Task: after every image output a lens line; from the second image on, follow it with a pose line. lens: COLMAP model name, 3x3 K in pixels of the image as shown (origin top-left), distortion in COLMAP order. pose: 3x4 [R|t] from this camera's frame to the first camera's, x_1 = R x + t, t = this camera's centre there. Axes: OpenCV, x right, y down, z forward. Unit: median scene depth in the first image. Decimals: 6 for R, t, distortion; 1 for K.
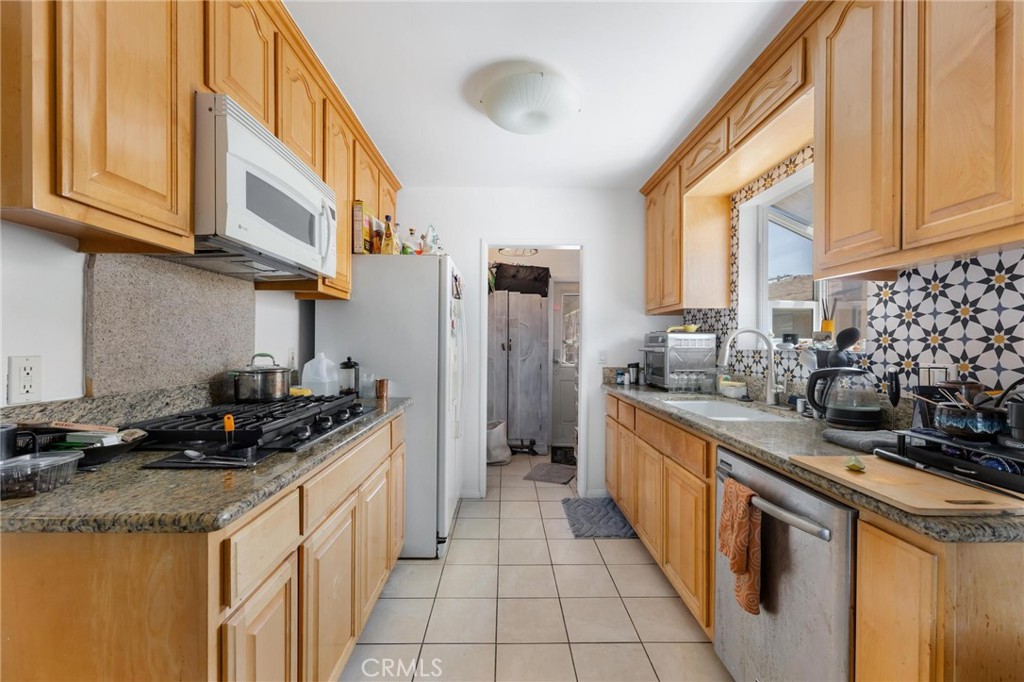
lens RADIAL K [[411.5, 0, 512.0], [0, 411.5, 341.0], [0, 0, 1]] dist [-0.000166, -0.000077]
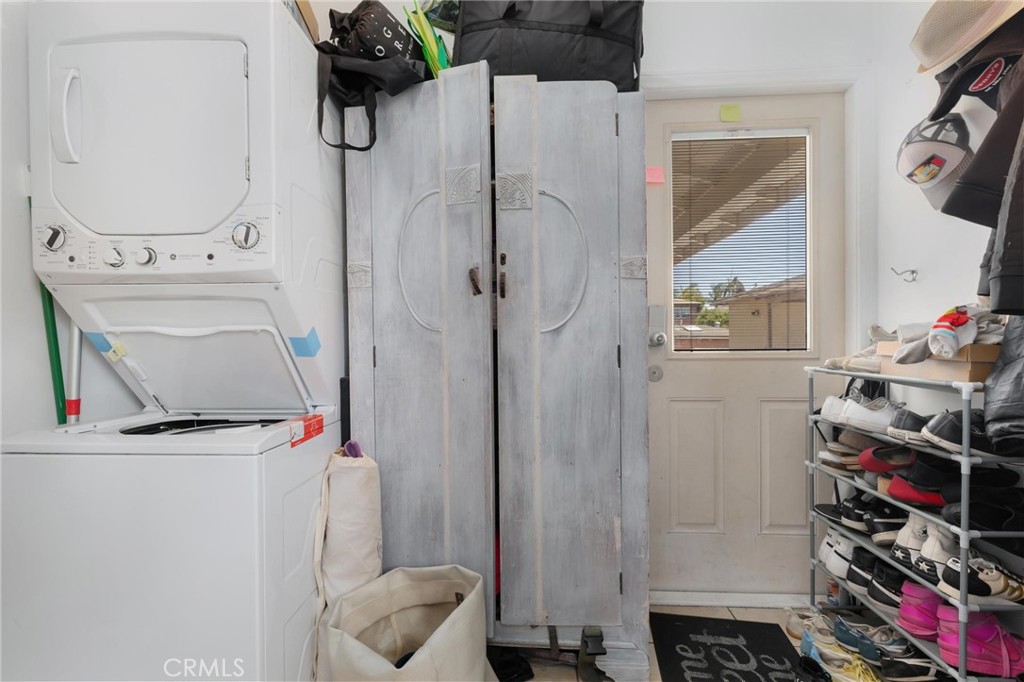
lens RADIAL K [[459.5, 0, 510.4], [0, 459.5, 345.5], [0, 0, 1]] dist [0.001054, 0.000163]
pose [[0.996873, -0.016135, -0.077358, 0.023046], [0.016907, 0.999814, 0.009326, 0.051711], [0.077193, -0.010605, 0.996960, 0.702825]]
